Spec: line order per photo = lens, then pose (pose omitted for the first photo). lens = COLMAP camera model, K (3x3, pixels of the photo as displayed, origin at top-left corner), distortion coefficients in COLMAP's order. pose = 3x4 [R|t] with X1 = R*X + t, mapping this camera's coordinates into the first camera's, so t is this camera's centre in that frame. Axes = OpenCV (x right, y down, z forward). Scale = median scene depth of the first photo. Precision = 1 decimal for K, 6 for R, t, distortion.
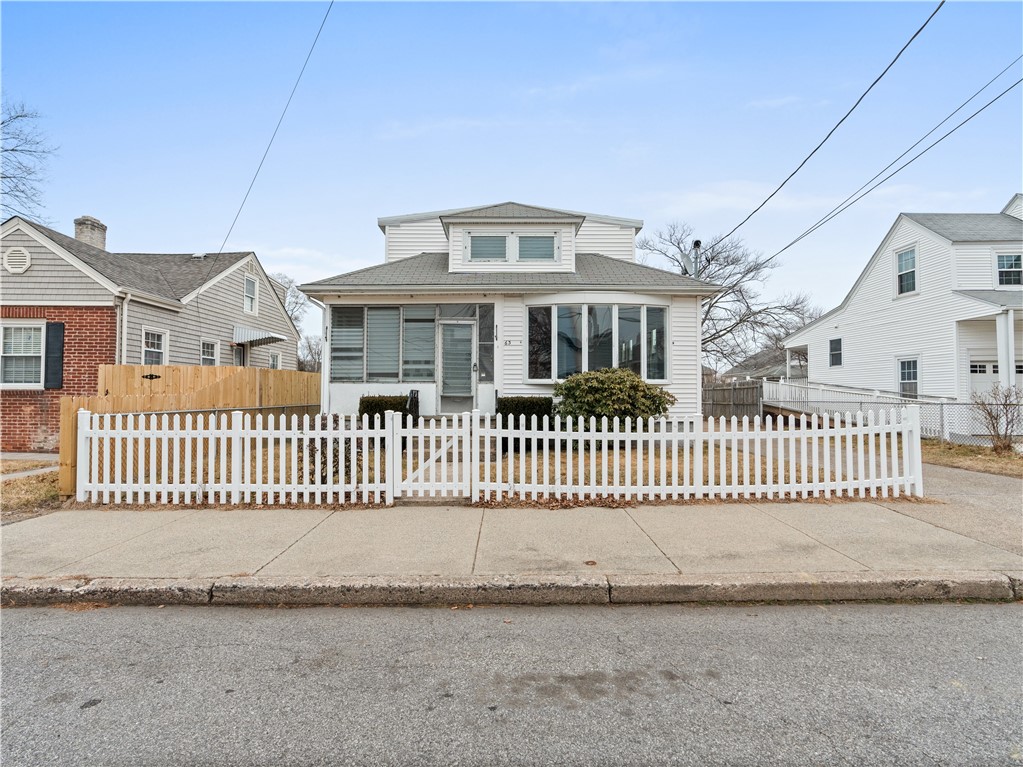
lens RADIAL K [[520.8, 0, 539.0], [0, 520.8, 386.4], [0, 0, 1]] dist [-0.007816, -0.000471]
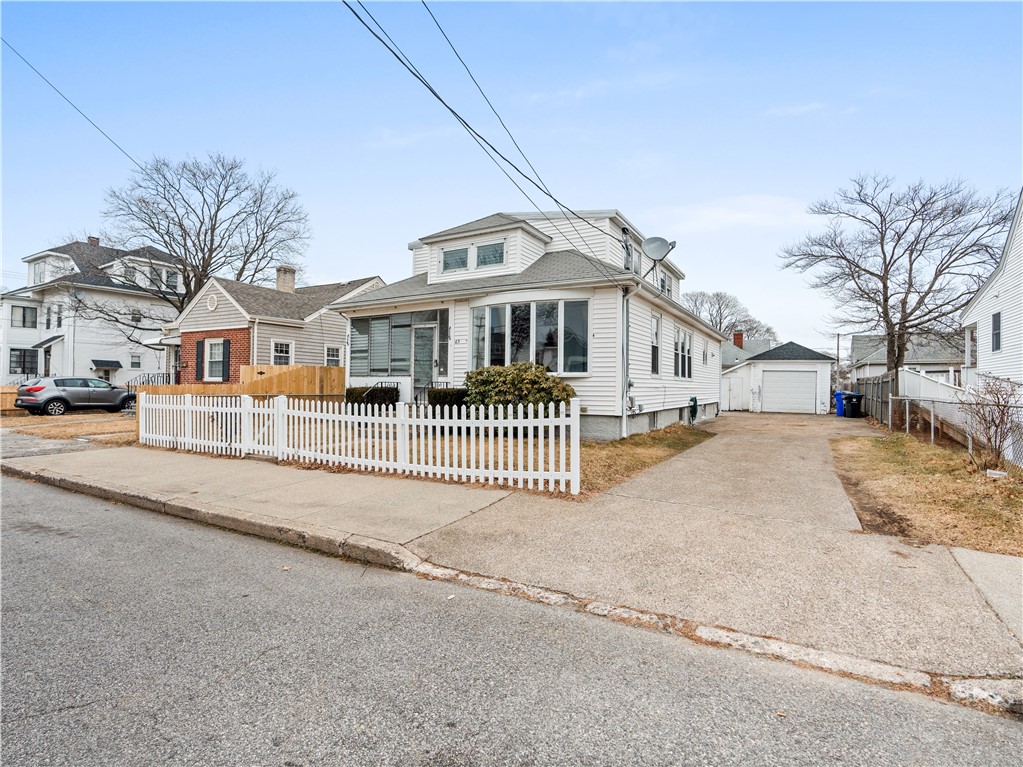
lens RADIAL K [[551.4, 0, 545.0], [0, 551.4, 380.7], [0, 0, 1]] dist [-0.002549, 0.000057]
pose [[0.850475, 0.001236, -0.526014, 0.750255], [-0.000848, 0.999999, 0.000977, 0.001375], [0.526015, -0.000385, 0.850475, 0.062432]]
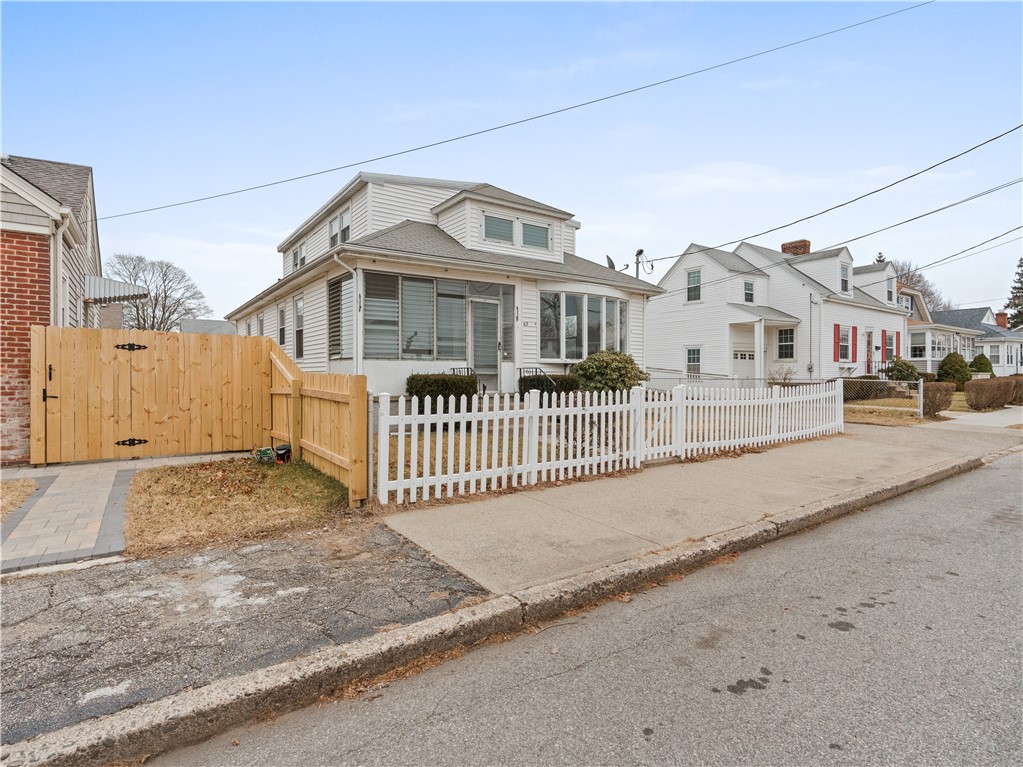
lens RADIAL K [[520.8, 0, 539.0], [0, 520.8, 386.4], [0, 0, 1]] dist [-0.007816, -0.000471]
pose [[0.816299, -0.014868, 0.577438, -0.655408], [-0.008892, 0.999227, 0.038299, 0.002355], [-0.577561, -0.036398, 0.815535, 0.113189]]
